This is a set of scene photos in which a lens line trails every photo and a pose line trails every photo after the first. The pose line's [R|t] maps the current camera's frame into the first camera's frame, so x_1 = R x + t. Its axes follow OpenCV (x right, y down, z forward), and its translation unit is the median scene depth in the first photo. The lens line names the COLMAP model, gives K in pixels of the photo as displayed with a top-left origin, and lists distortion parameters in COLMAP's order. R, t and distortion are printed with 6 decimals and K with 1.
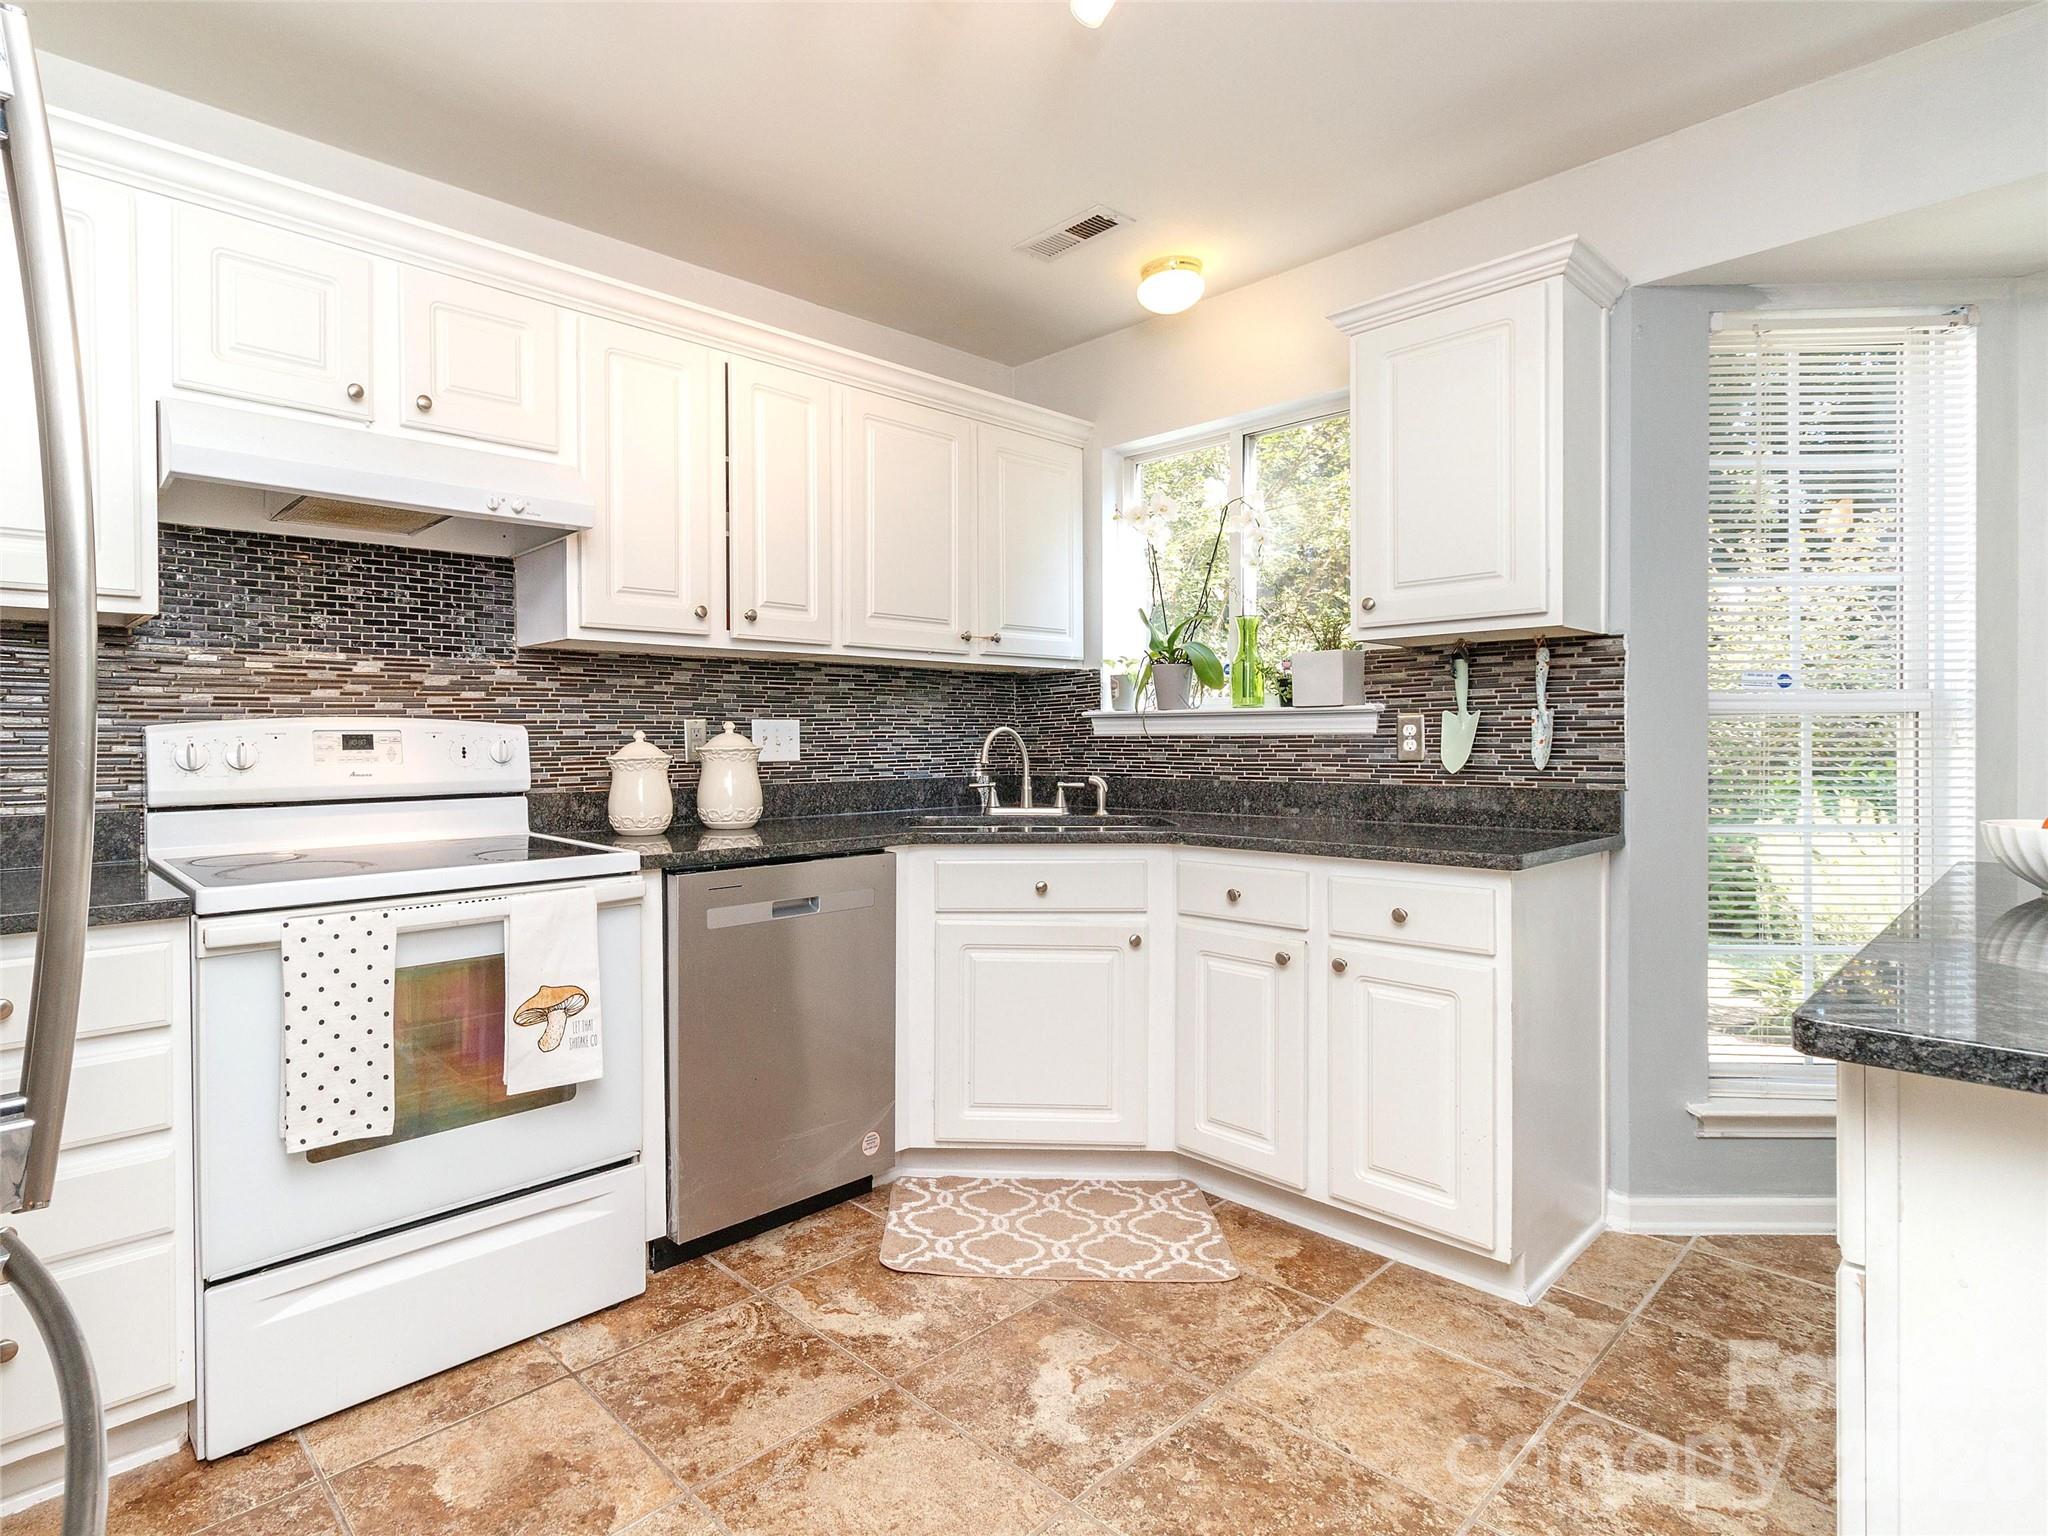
lens RADIAL K [[1076.7, 0, 894.2], [0, 1076.7, 739.4], [0, 0, 1]] dist [0.010313, 0.001503]
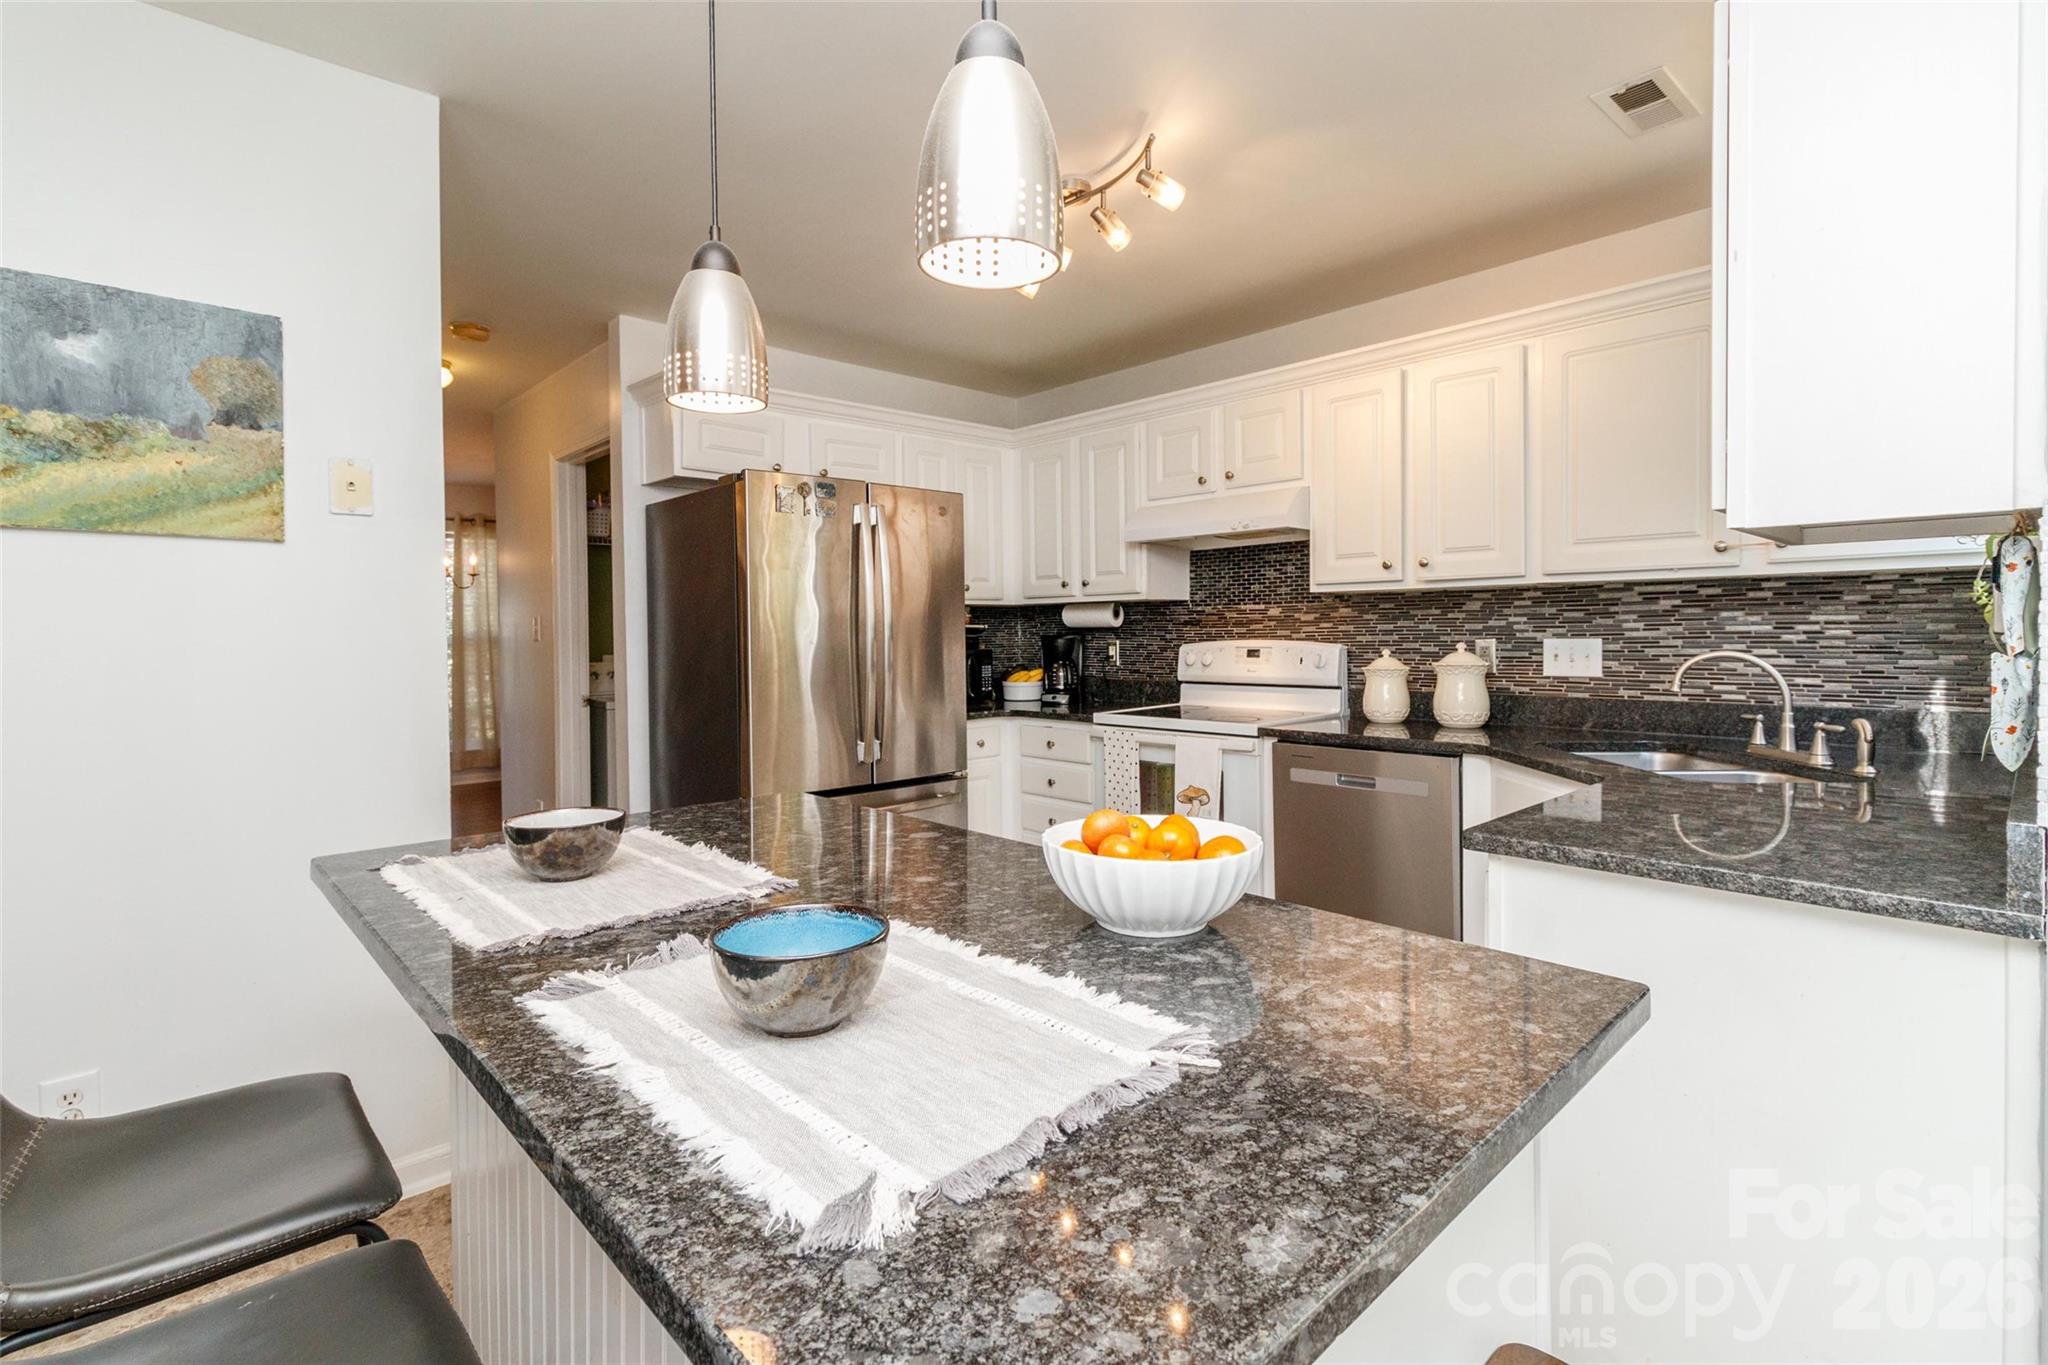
lens RADIAL K [[964.3, 0, 1035.5], [0, 964.3, 645.3], [0, 0, 1]] dist [0.006324, -0.001474]
pose [[0.039643, 0.021083, -0.998991, 1.023047], [0.008345, 0.999736, 0.021430, -0.044526], [0.999179, -0.009187, 0.039457, 0.491181]]
